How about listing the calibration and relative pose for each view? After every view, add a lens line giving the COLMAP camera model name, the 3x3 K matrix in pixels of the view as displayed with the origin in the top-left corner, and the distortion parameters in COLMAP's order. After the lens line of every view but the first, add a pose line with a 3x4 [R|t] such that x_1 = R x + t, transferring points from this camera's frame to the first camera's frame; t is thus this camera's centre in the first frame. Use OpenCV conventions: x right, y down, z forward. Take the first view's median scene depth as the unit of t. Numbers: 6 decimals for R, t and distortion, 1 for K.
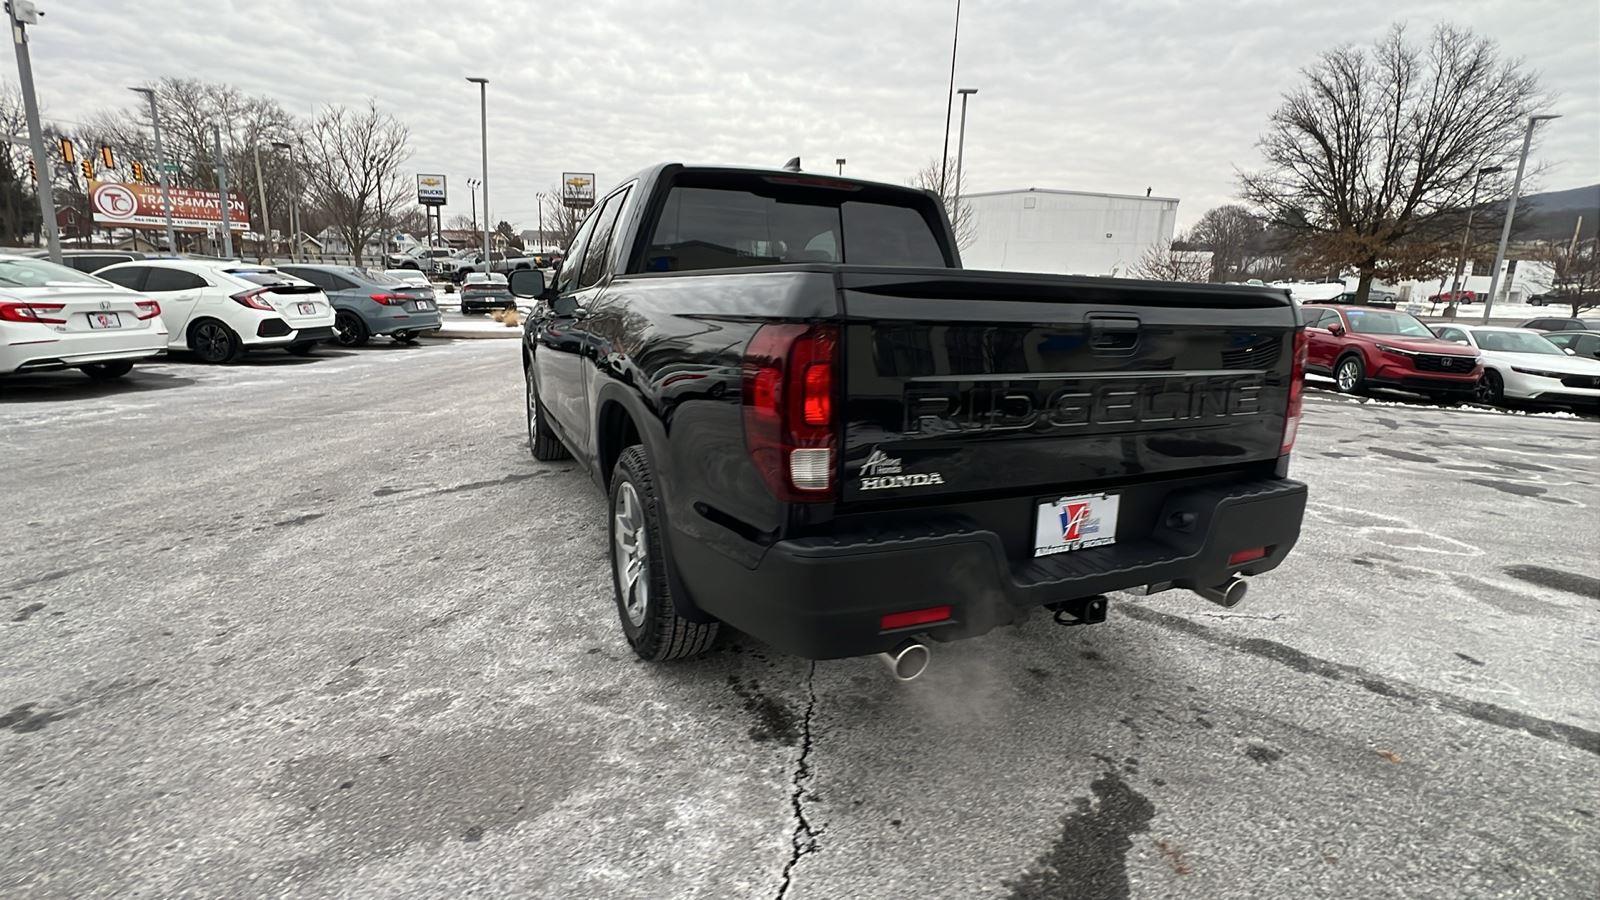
lens RADIAL K [[740.5, 0, 794.4], [0, 740.5, 450.7], [0, 0, 1]] dist [-0.002518, 0.000235]
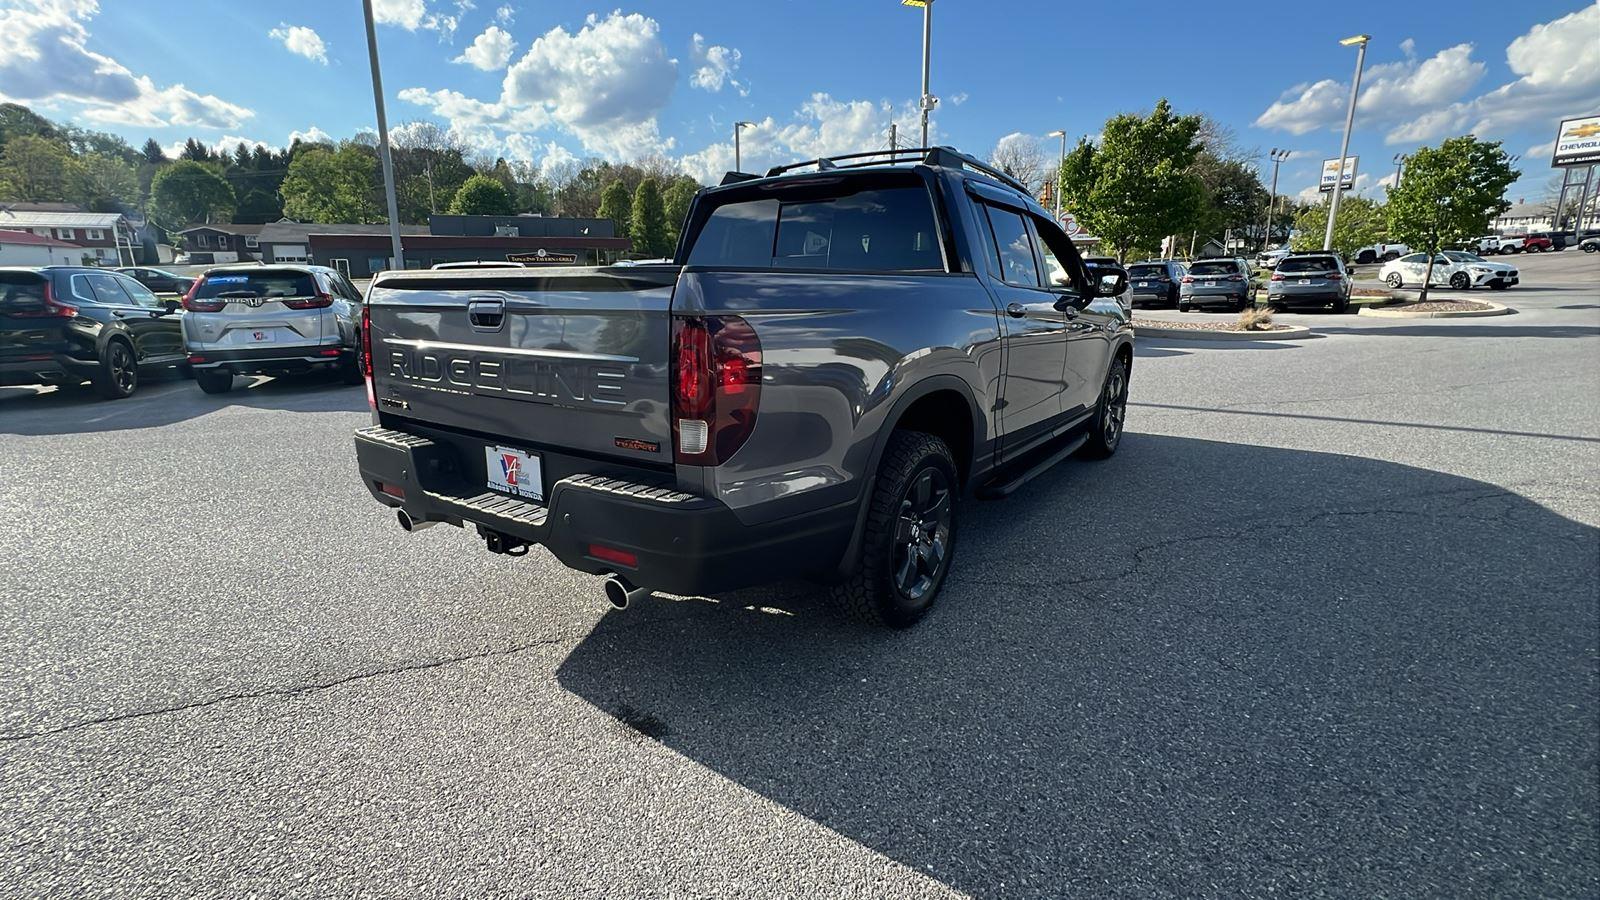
lens RADIAL K [[750.1, 0, 799.2], [0, 750.1, 452.7], [0, 0, 1]] dist [-0.000462, 0.000955]
pose [[0.447598, 0.166157, -0.878662, 0.116550], [-0.166771, 0.980858, 0.100528, -0.009470], [0.878546, 0.101539, 0.466740, 0.058045]]
